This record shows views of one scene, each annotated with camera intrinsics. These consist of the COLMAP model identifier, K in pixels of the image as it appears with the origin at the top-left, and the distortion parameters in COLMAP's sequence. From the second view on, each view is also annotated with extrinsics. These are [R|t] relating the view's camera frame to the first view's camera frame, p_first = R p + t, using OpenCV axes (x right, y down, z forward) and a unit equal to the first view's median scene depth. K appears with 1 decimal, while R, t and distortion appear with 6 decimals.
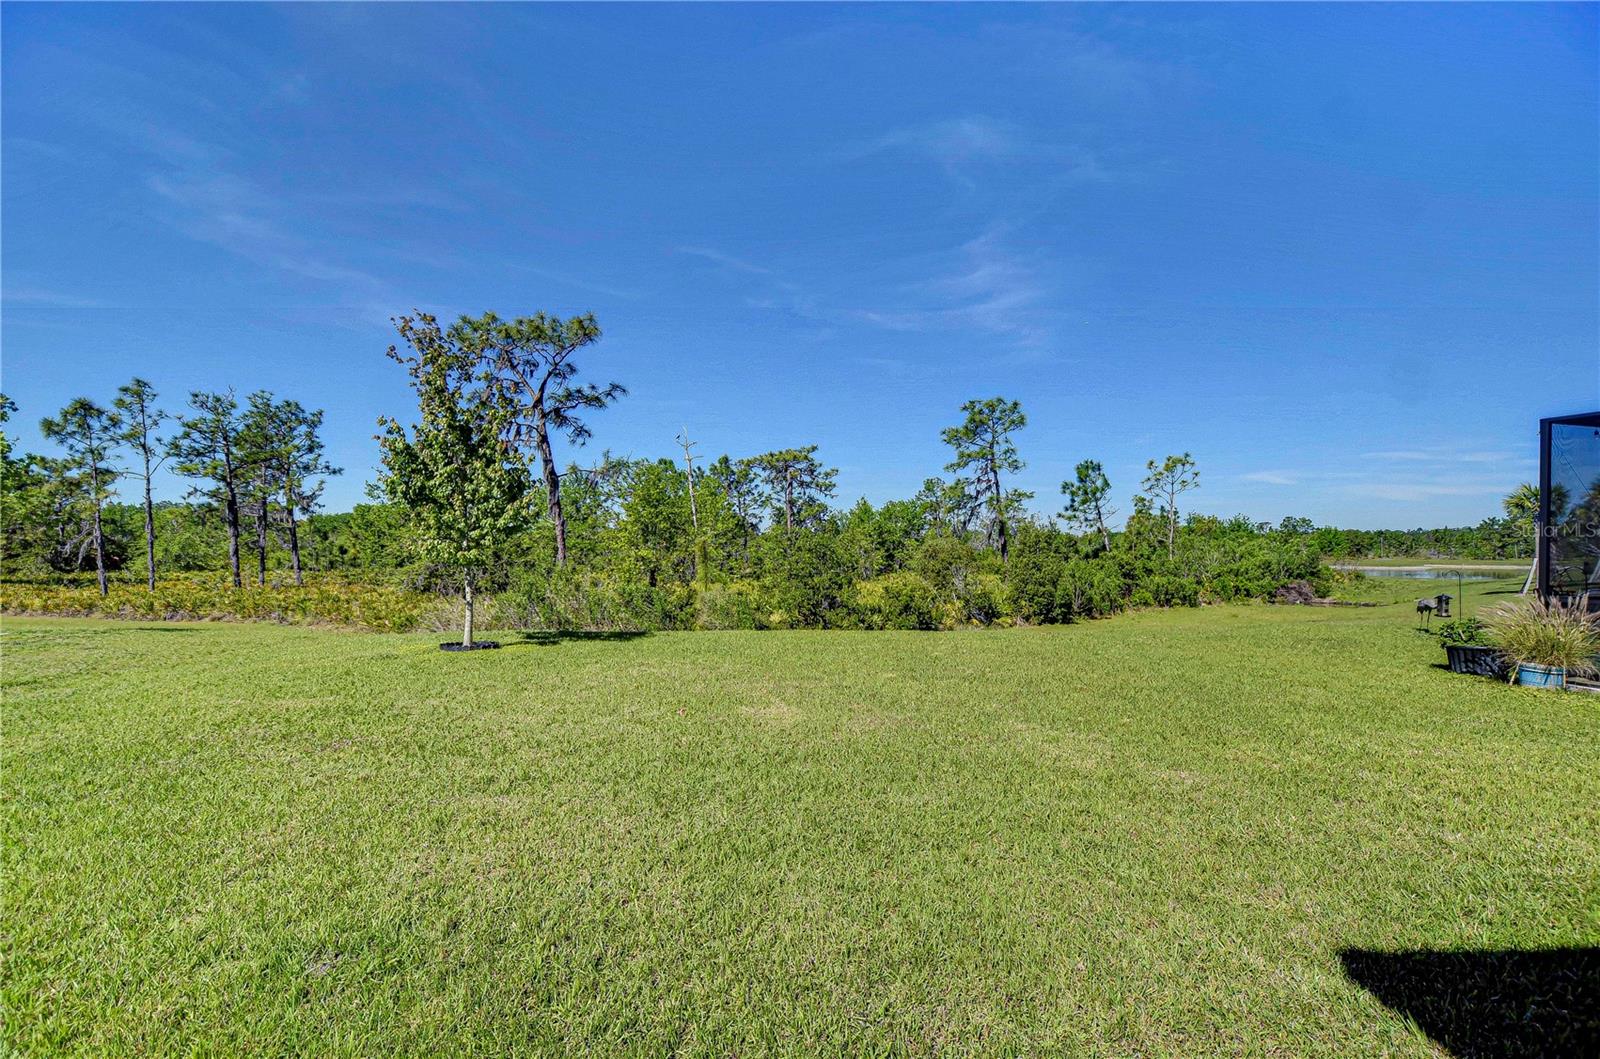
lens RADIAL K [[697.8, 0, 799.3], [0, 697.8, 551.6], [0, 0, 1]] dist [0.011751, -0.010141]
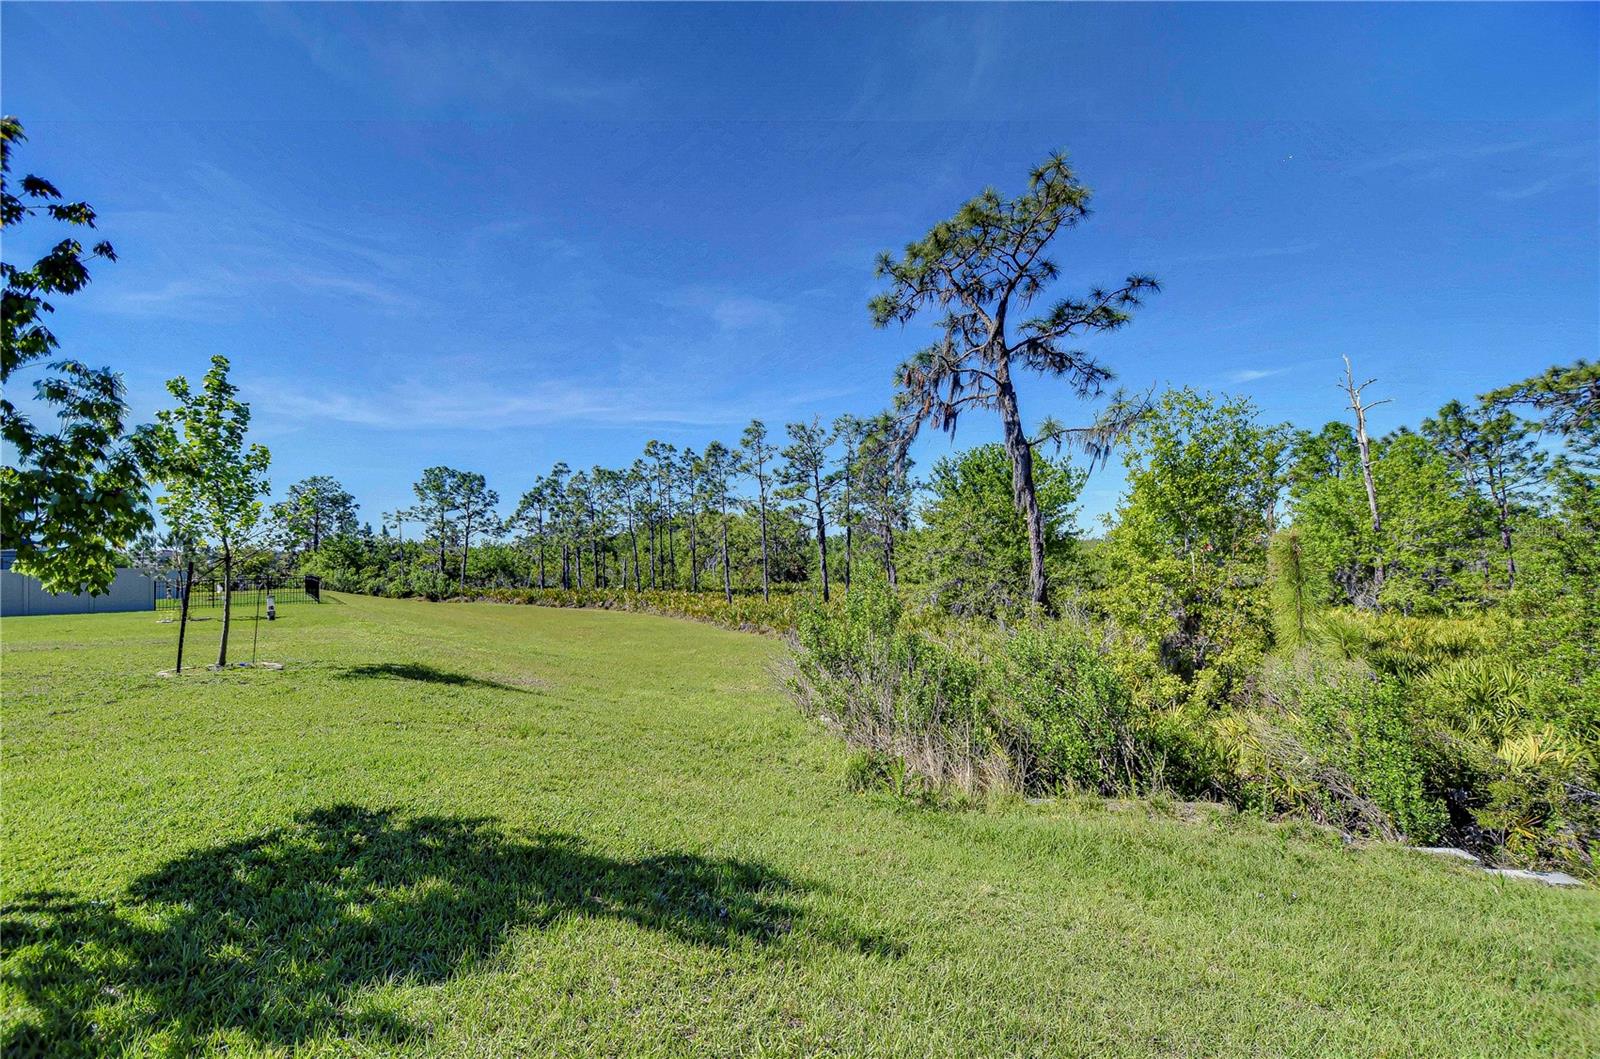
lens RADIAL K [[697.8, 0, 799.3], [0, 697.8, 551.6], [0, 0, 1]] dist [0.011751, -0.010141]
pose [[0.629486, -0.023247, -0.776664, 0.006435], [0.011293, 0.999720, -0.020771, -0.000688], [0.776930, 0.004304, 0.629573, 0.285426]]
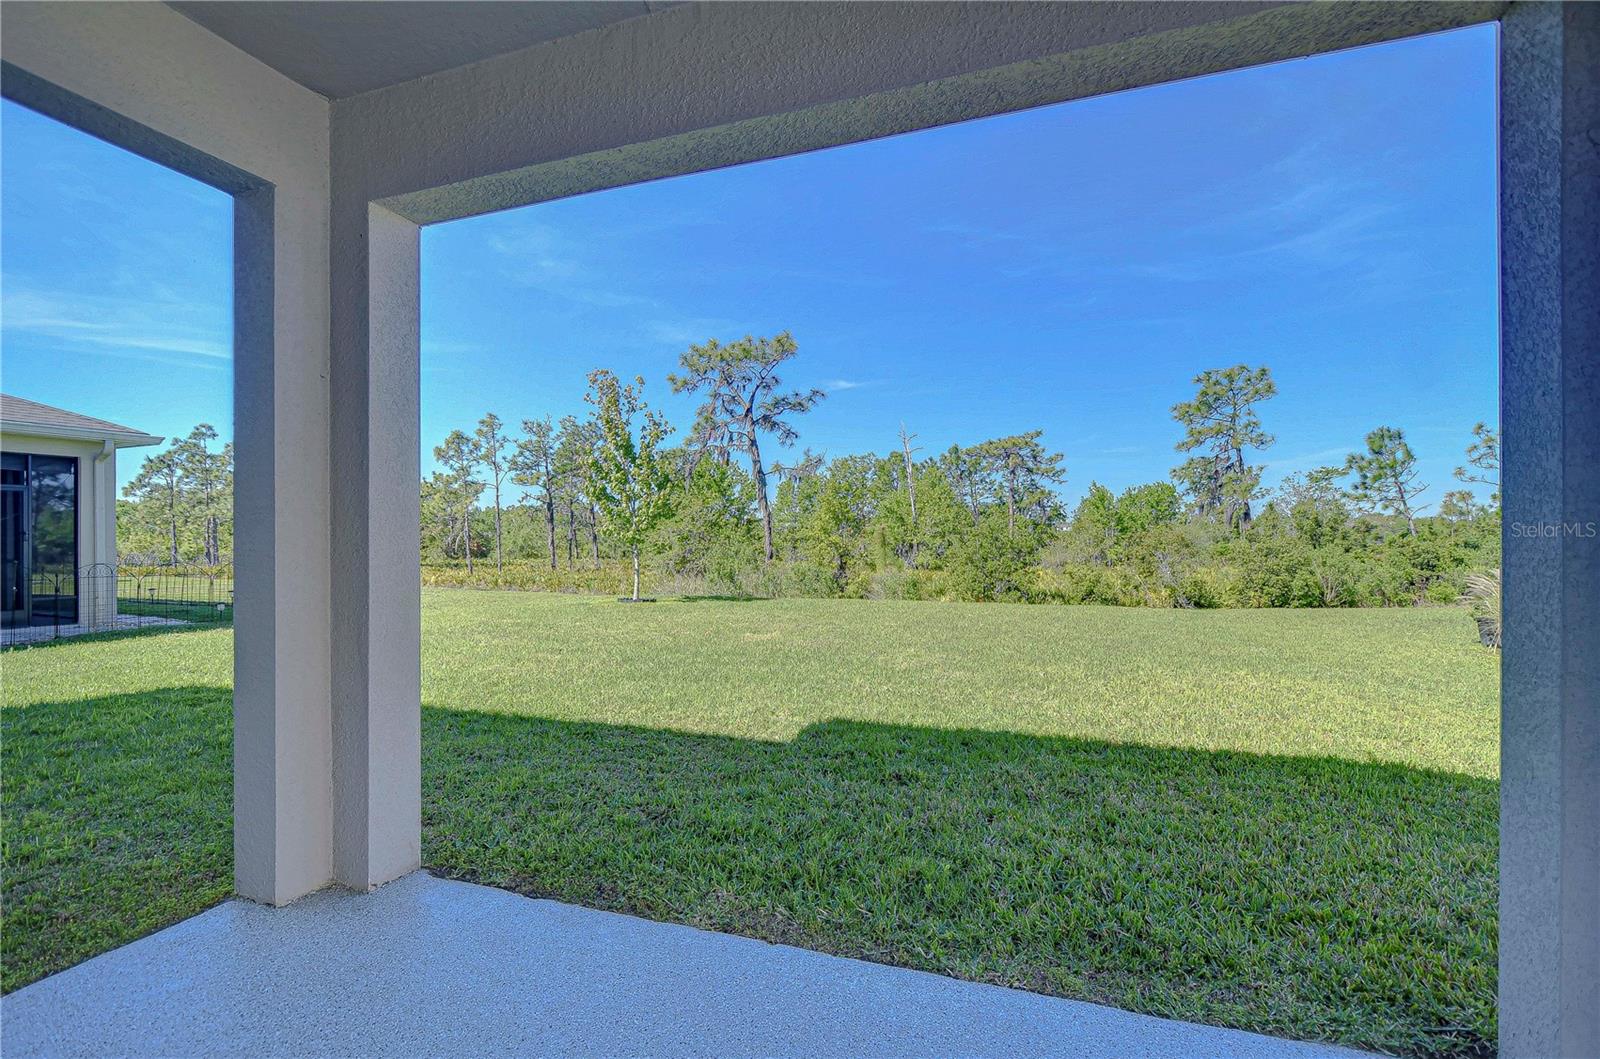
lens RADIAL K [[711.0, 0, 798.1], [0, 711.0, 536.4], [0, 0, 1]] dist [0.013984, -0.010517]
pose [[0.932024, -0.008279, -0.362301, 0.085659], [0.004451, 0.999925, -0.011397, 0.005995], [0.362368, 0.009010, 0.931991, -0.051861]]
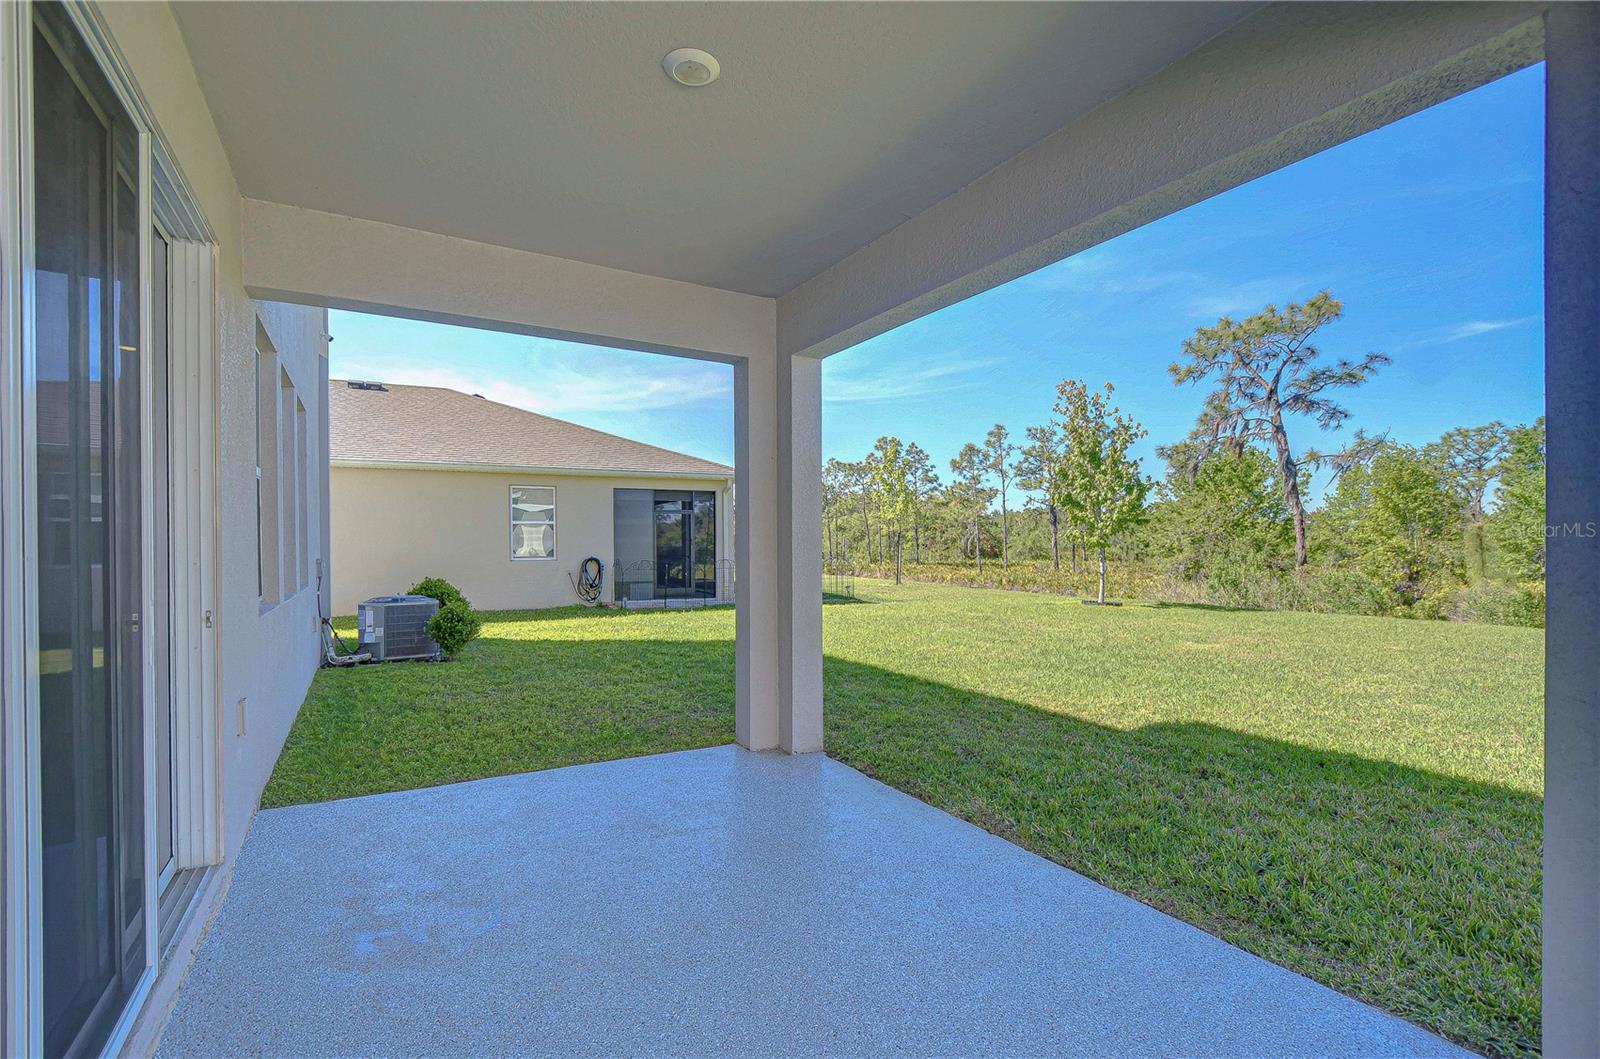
lens RADIAL K [[711.2, 0, 809.4], [0, 711.2, 541.2], [0, 0, 1]] dist [0.026903, -0.017867]
pose [[0.494281, -0.007019, -0.869274, 0.123486], [0.000091, 0.999968, -0.008023, 0.004748], [0.869302, 0.003886, 0.494266, -0.058236]]
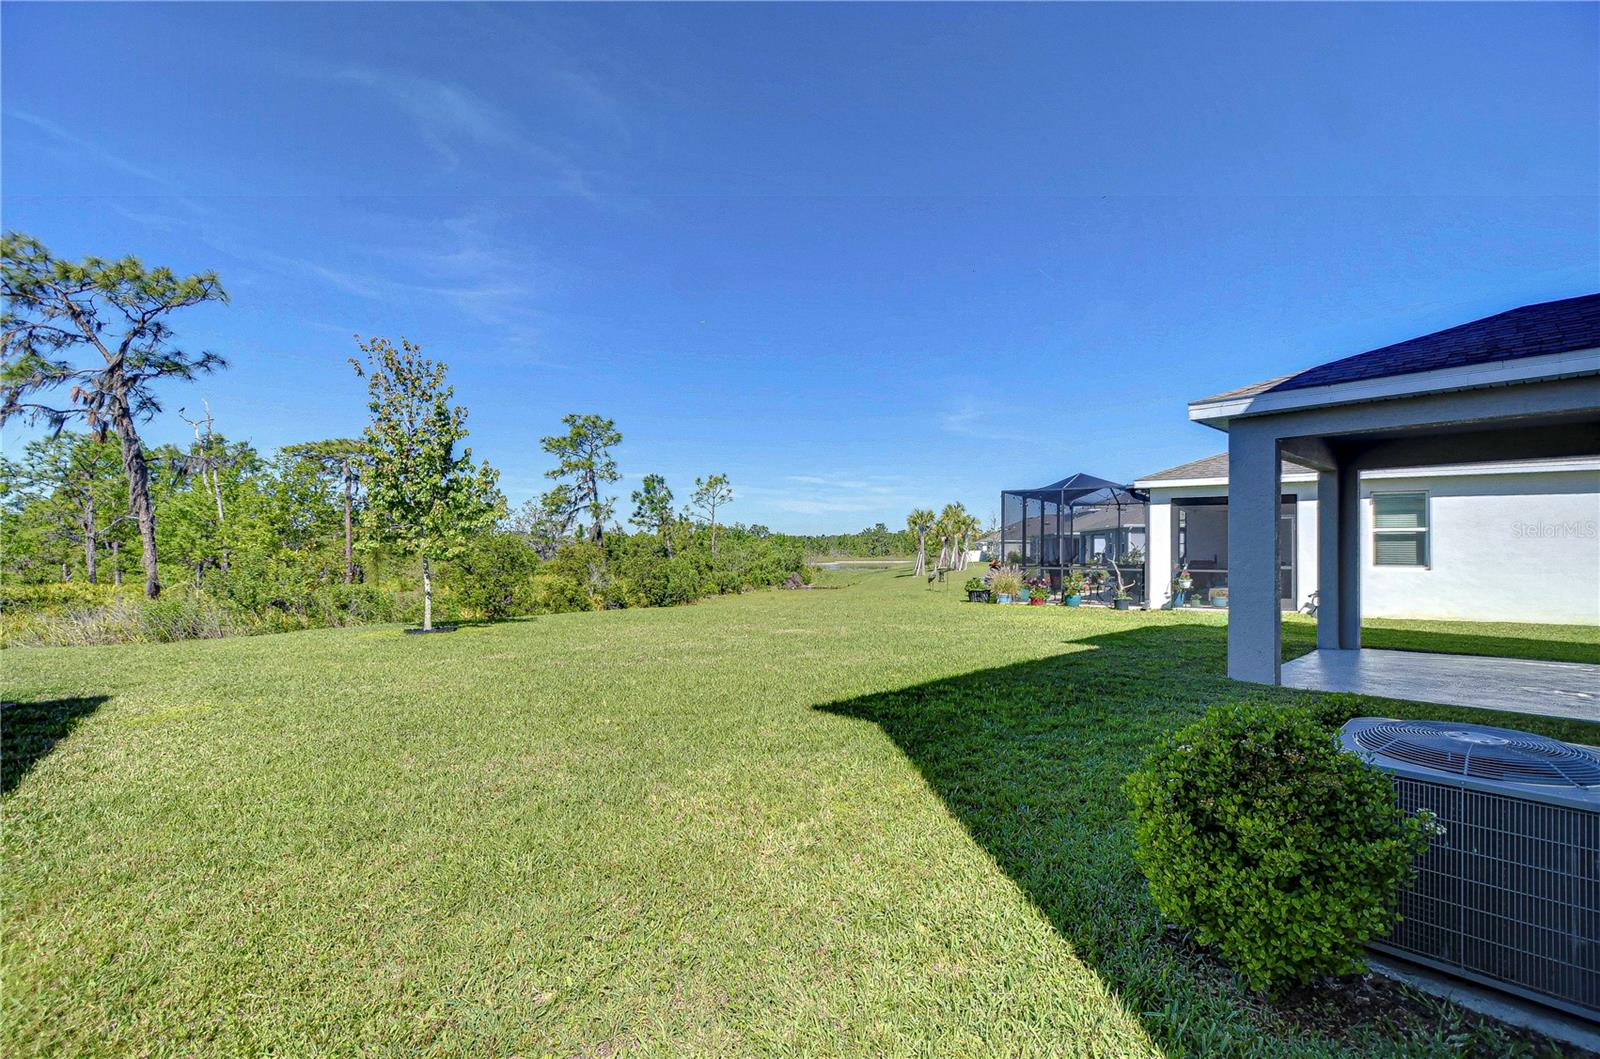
lens RADIAL K [[699.3, 0, 804.5], [0, 699.3, 552.1], [0, 0, 1]] dist [0.002135, -0.000551]
pose [[0.763104, -0.005530, 0.646252, -0.183954], [0.007690, 0.999970, -0.000524, 0.002664], [-0.646230, 0.005370, 0.763124, -0.068698]]
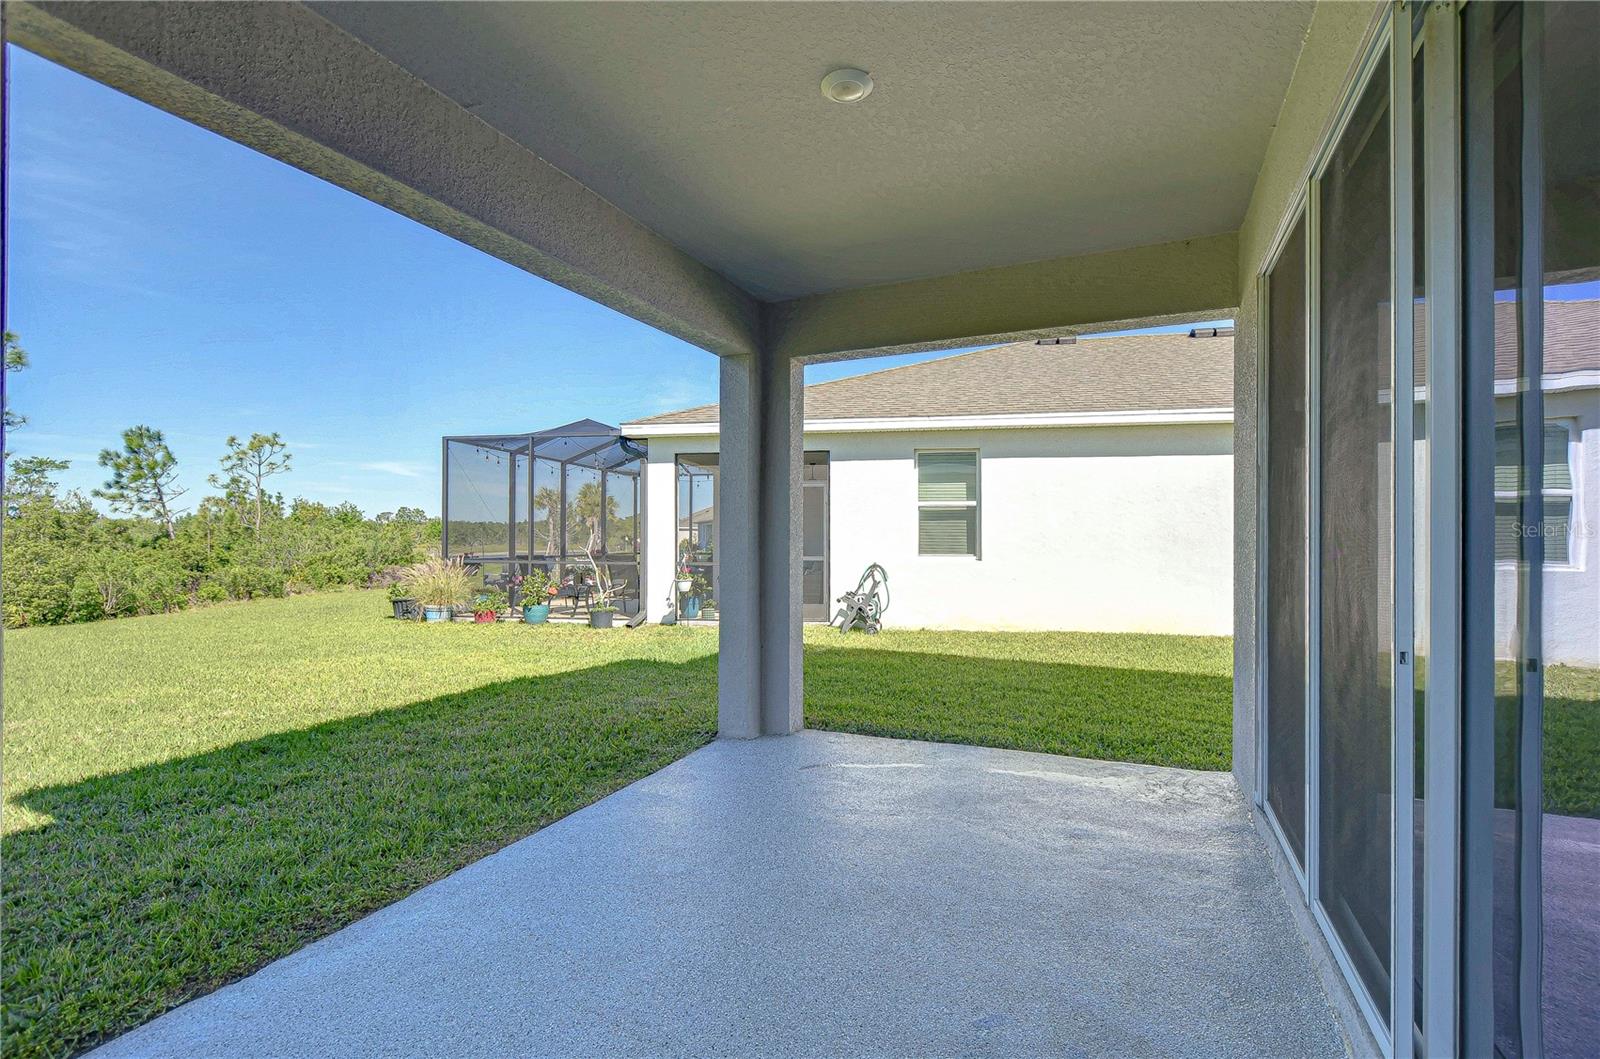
lens RADIAL K [[721.4, 0, 801.2], [0, 721.4, 535.9], [0, 0, 1]] dist [-0.000321, -0.000356]
pose [[0.447897, -0.001991, 0.894083, 0.011431], [0.009103, 0.999956, -0.002334, 0.005019], [-0.894039, 0.009185, 0.447895, -0.062061]]
